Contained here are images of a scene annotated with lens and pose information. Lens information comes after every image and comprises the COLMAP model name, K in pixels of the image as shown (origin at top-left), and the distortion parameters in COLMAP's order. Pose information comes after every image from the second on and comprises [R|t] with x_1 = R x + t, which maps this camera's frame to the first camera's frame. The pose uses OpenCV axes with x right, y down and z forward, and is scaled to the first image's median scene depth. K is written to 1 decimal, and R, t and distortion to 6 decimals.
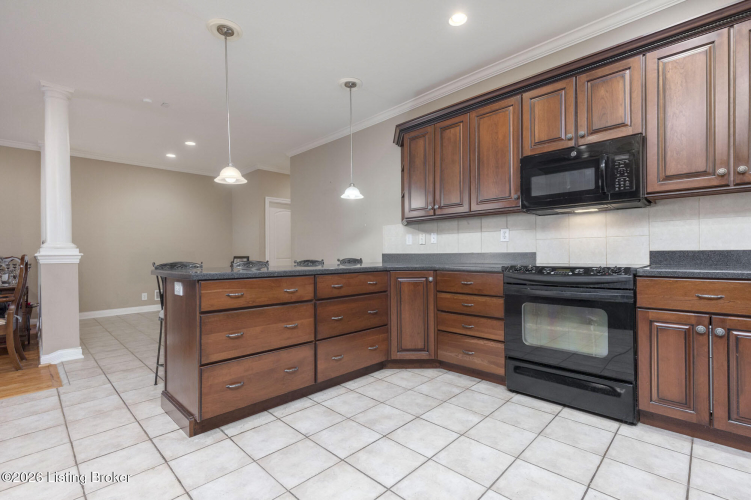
lens RADIAL K [[345.4, 0, 376.5], [0, 345.4, 253.3], [0, 0, 1]] dist [0.003167, 0.000528]
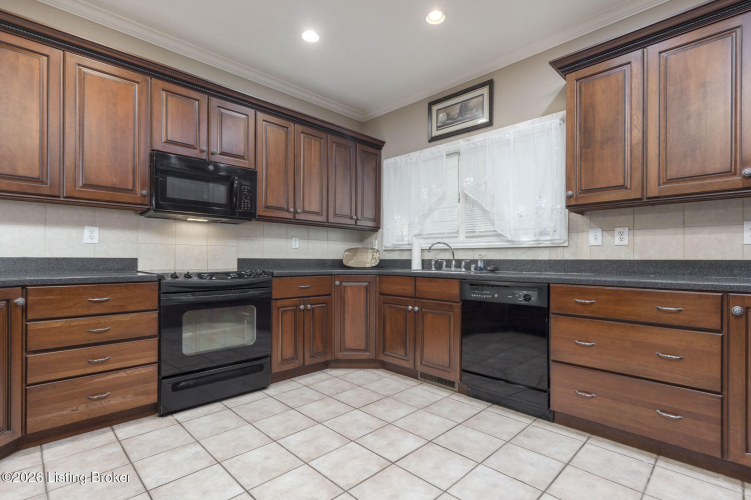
lens RADIAL K [[345.4, 0, 386.7], [0, 345.4, 261.2], [0, 0, 1]] dist [0.003167, 0.000528]
pose [[0.007119, 0.006852, 0.999951, -0.500177], [-0.004896, 0.999965, -0.006817, 0.009482], [-0.999963, -0.004847, 0.007153, 0.440610]]
